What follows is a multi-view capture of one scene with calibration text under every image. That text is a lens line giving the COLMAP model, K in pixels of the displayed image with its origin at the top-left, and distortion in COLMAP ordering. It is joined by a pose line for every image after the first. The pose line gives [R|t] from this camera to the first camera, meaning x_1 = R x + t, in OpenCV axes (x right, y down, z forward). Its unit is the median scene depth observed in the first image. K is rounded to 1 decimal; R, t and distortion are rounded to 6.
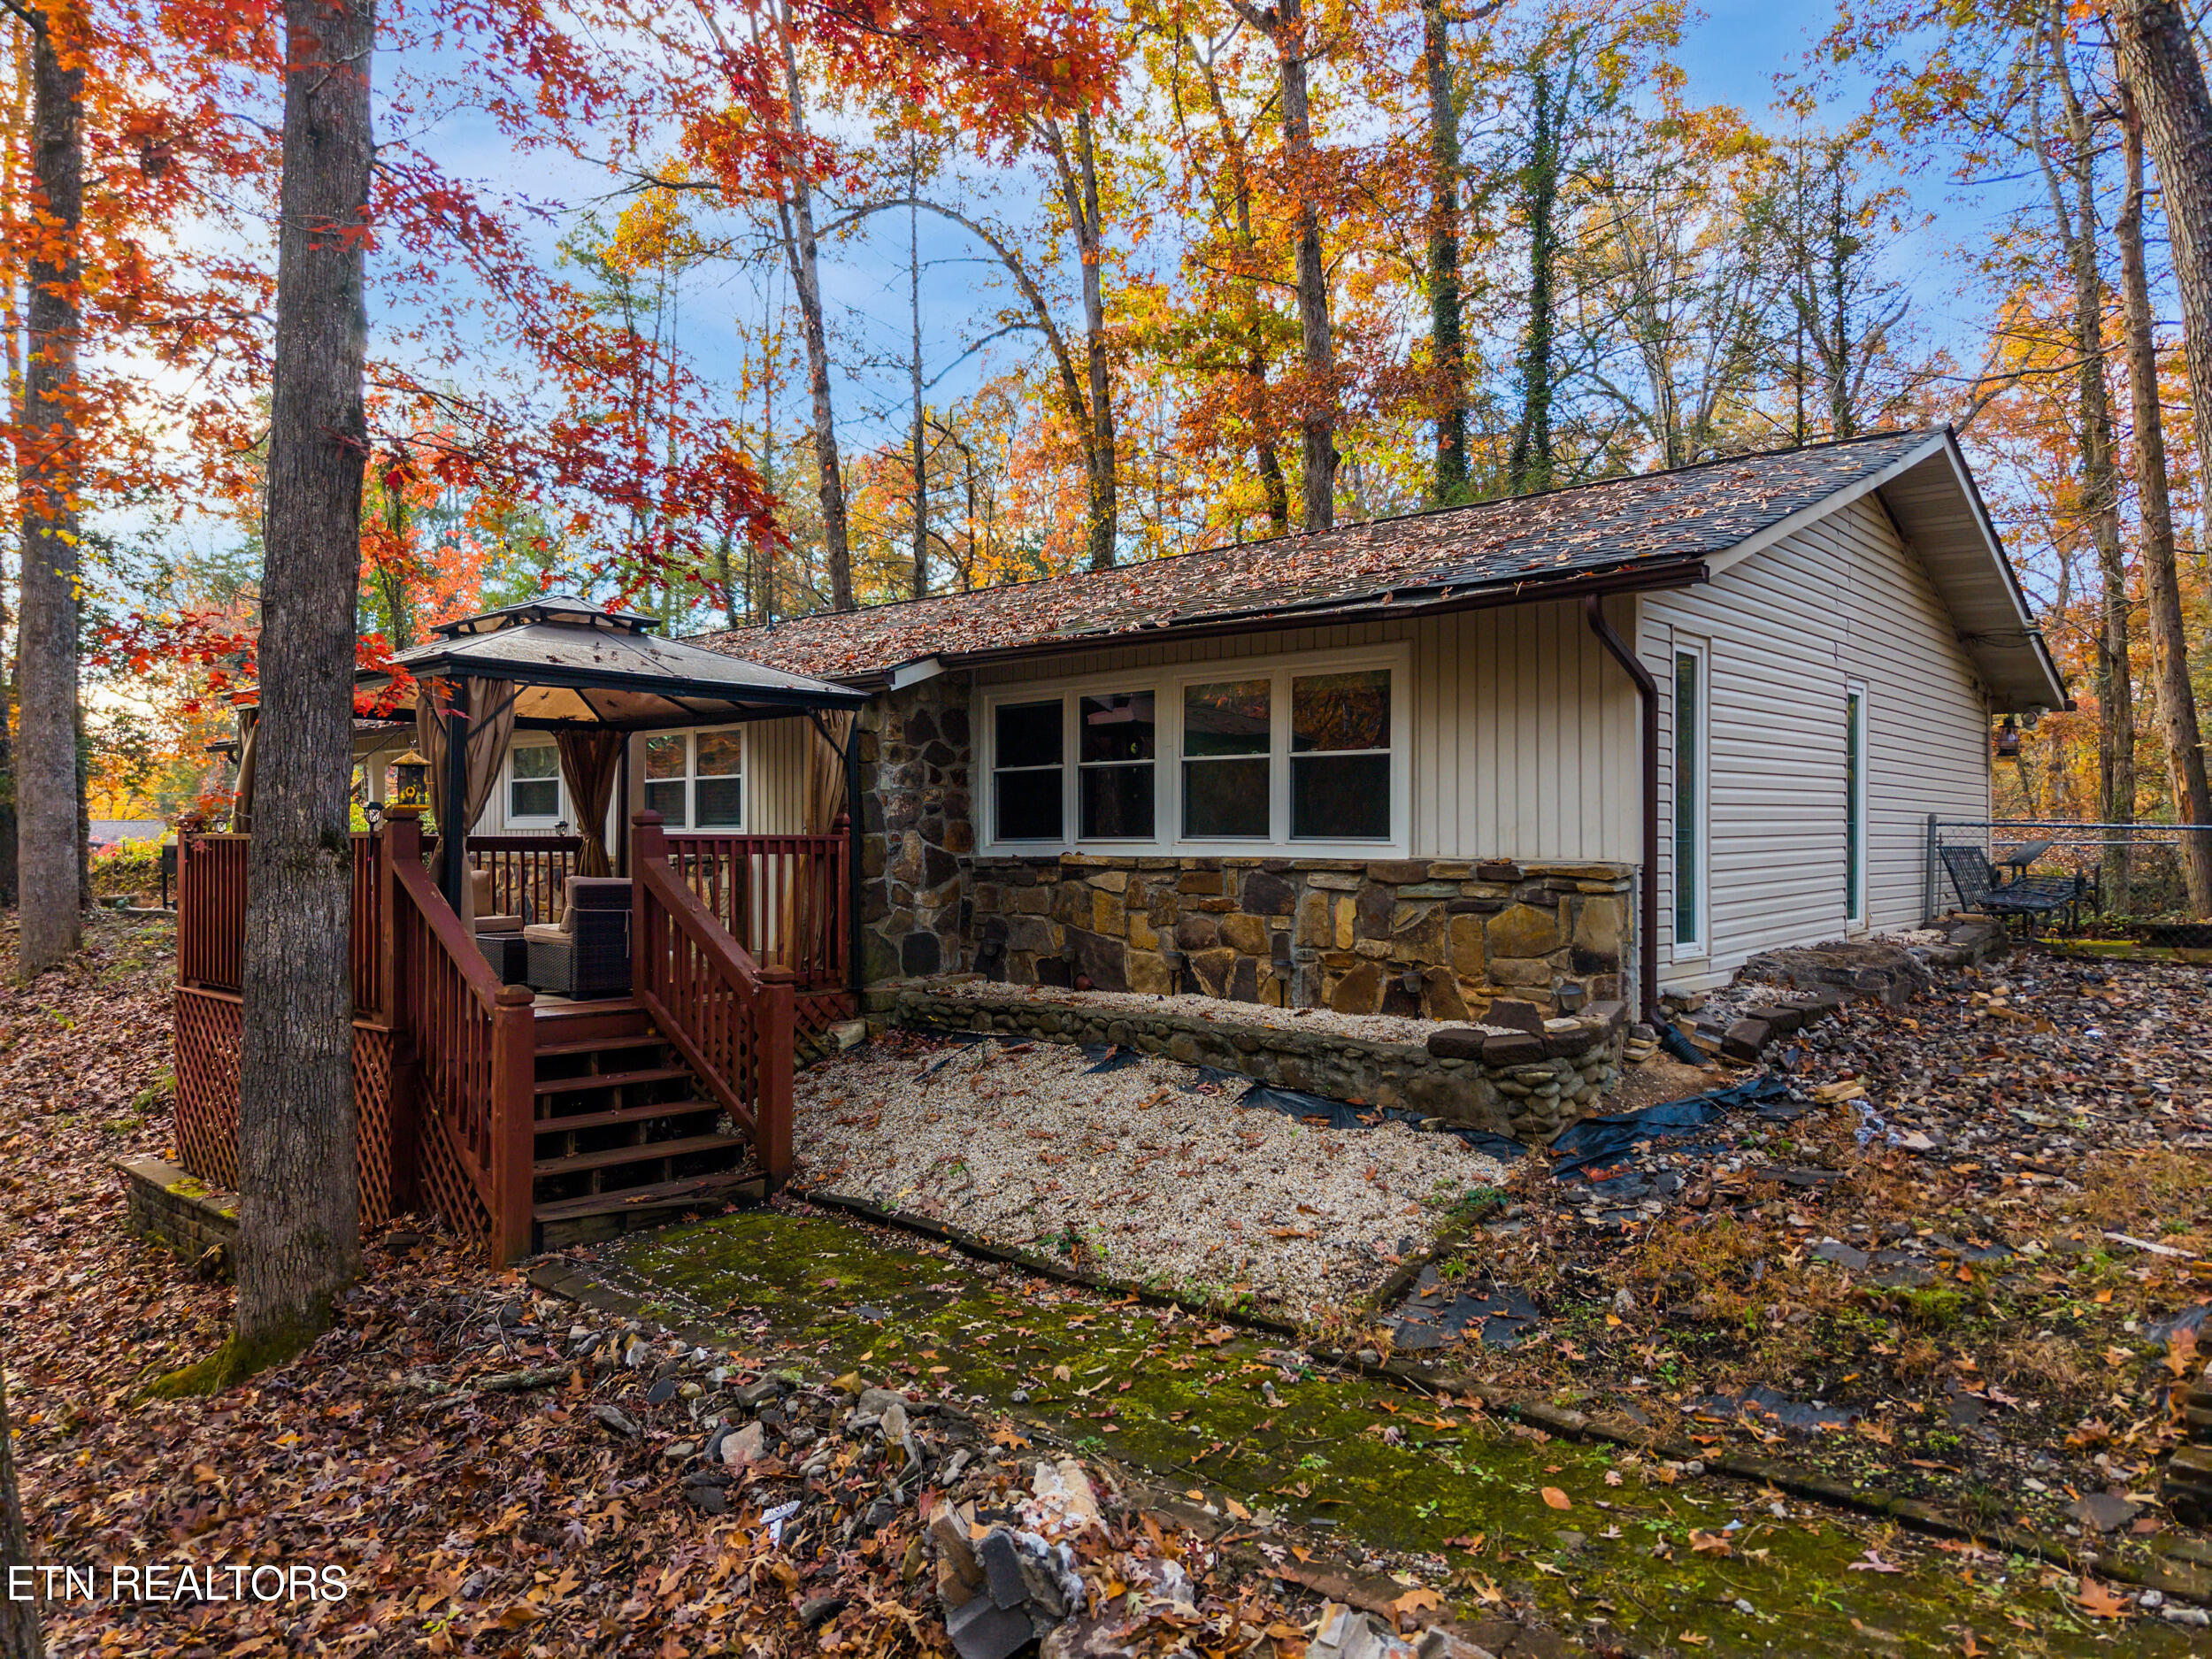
lens RADIAL K [[1503.3, 0, 1110.2], [0, 1503.3, 831.2], [0, 0, 1]] dist [-0.002096, -0.000118]
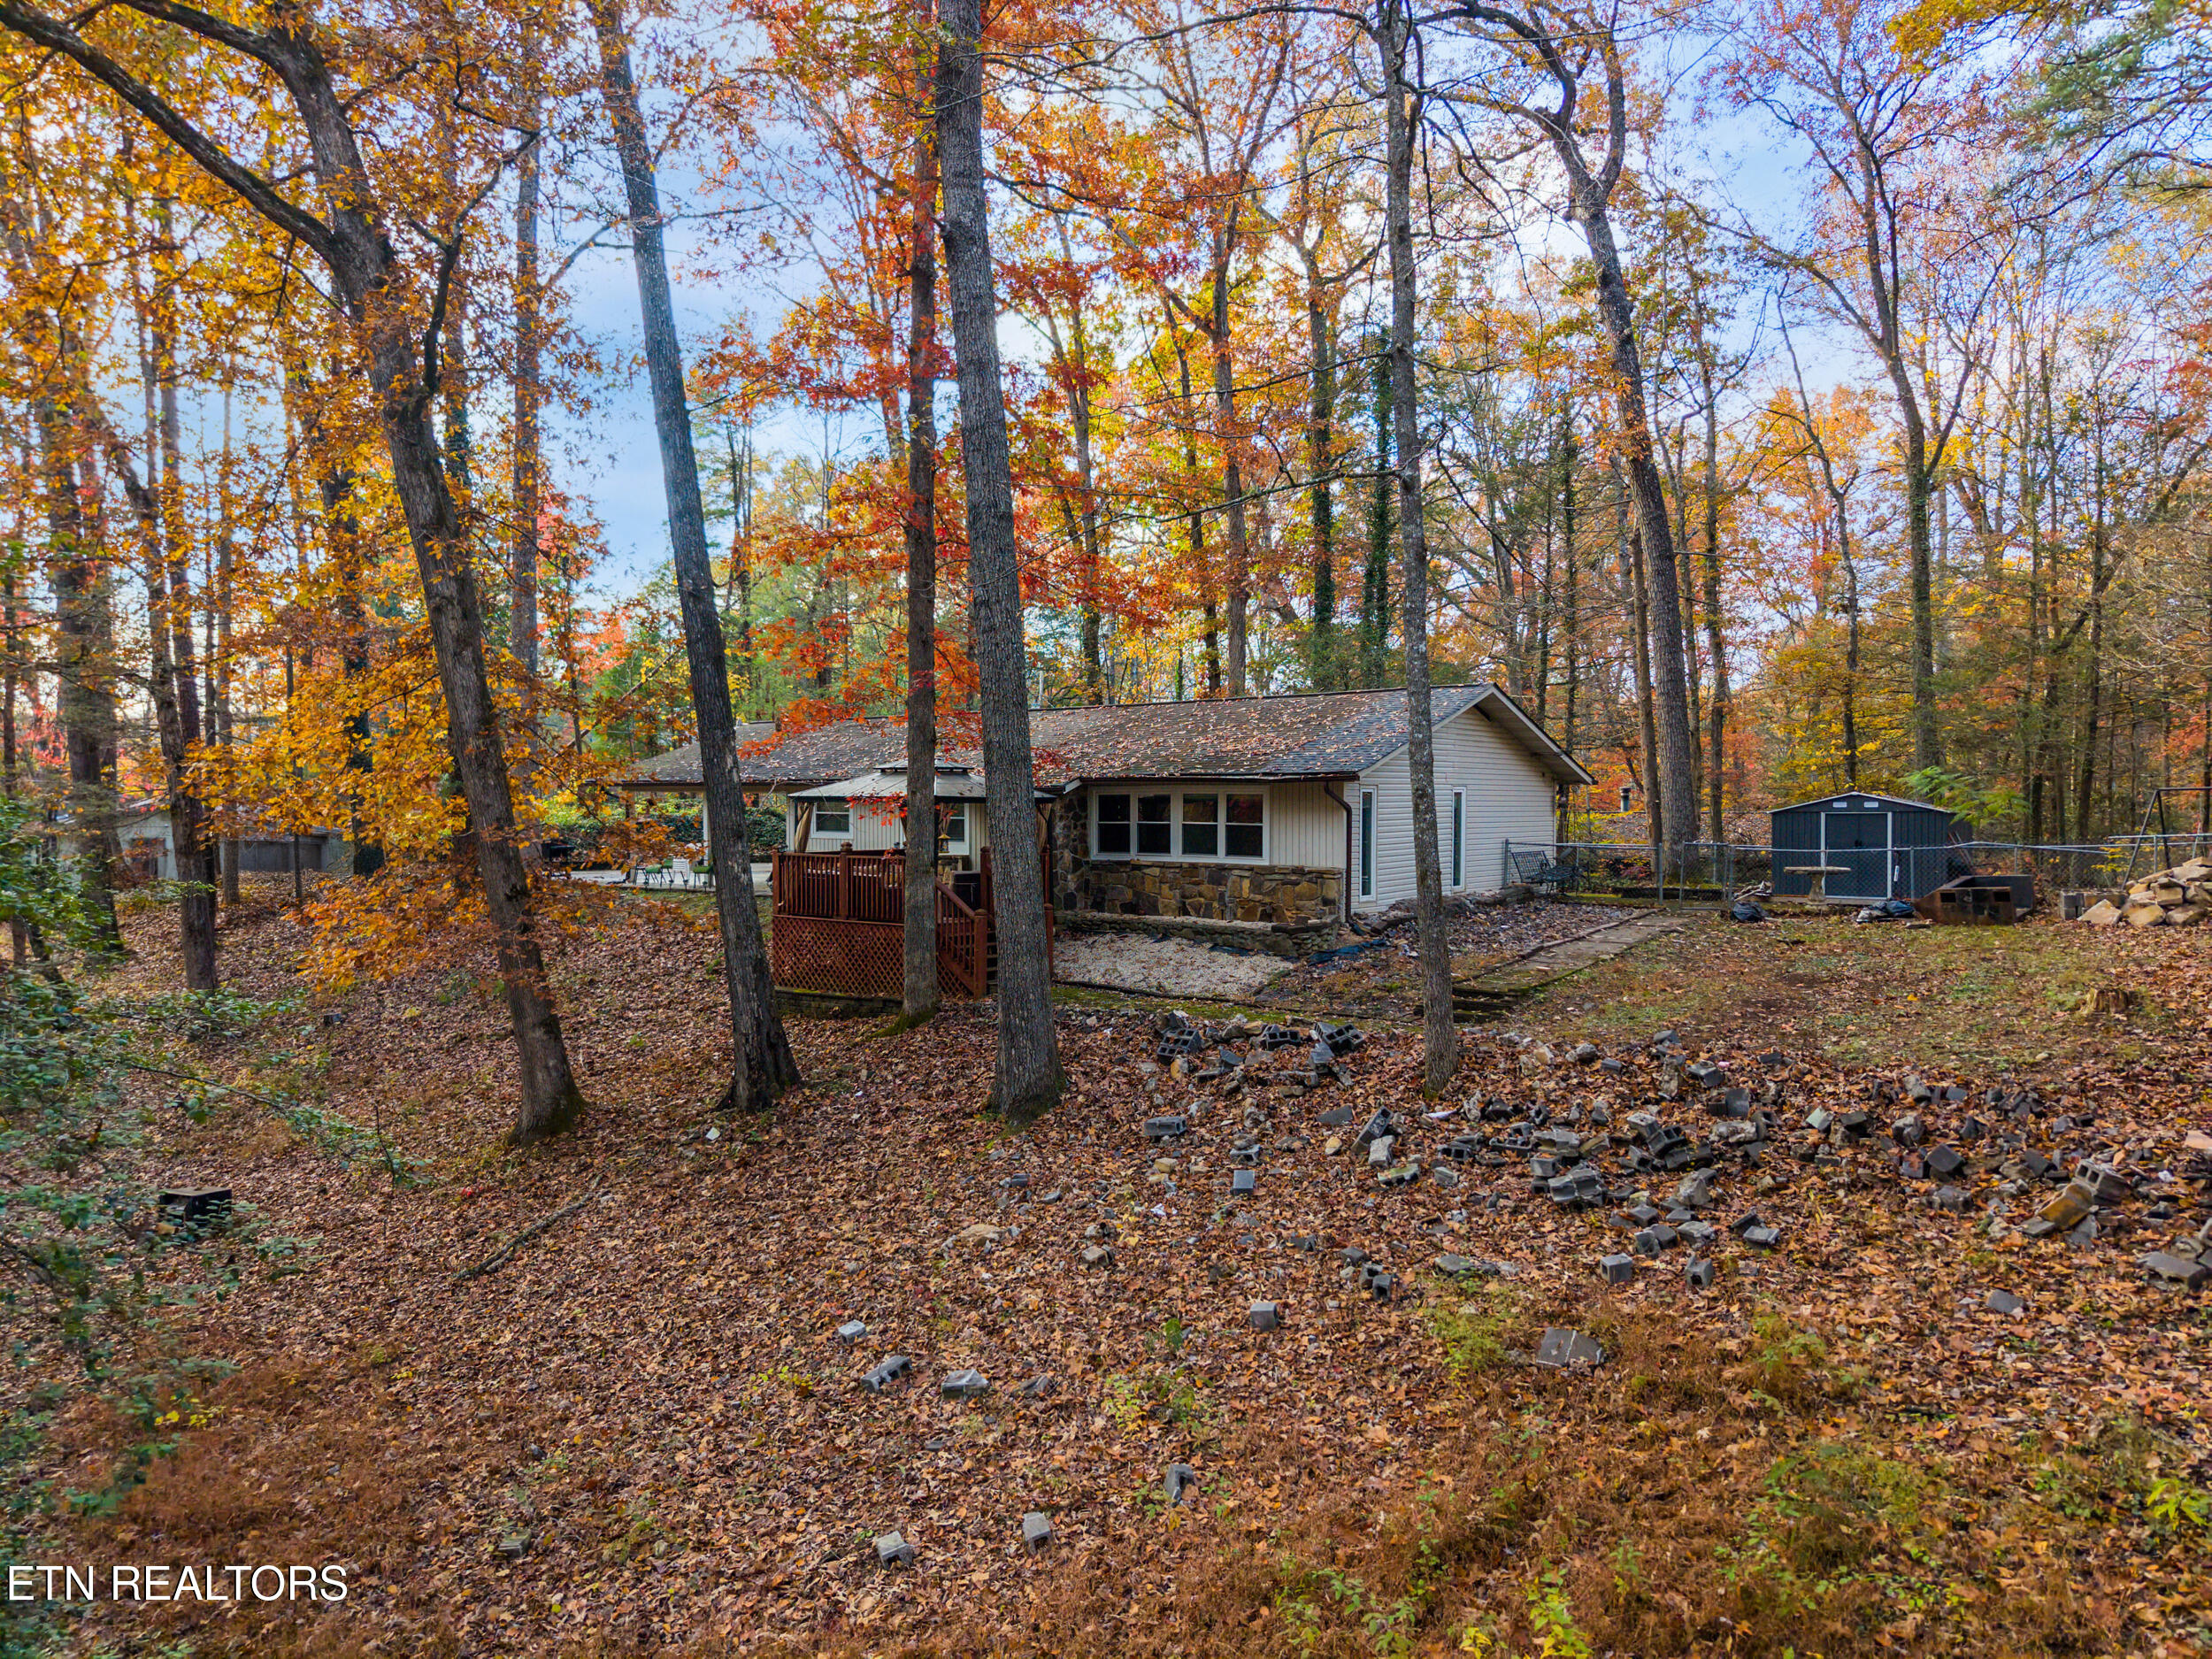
lens RADIAL K [[1503.3, 0, 1102.8], [0, 1503.3, 824.8], [0, 0, 1]] dist [-0.002096, -0.000118]
pose [[0.998745, 0.001257, 0.050065, -0.236700], [-0.002413, 0.999731, 0.023049, -0.115195], [-0.050023, -0.023141, 0.998480, -1.689768]]
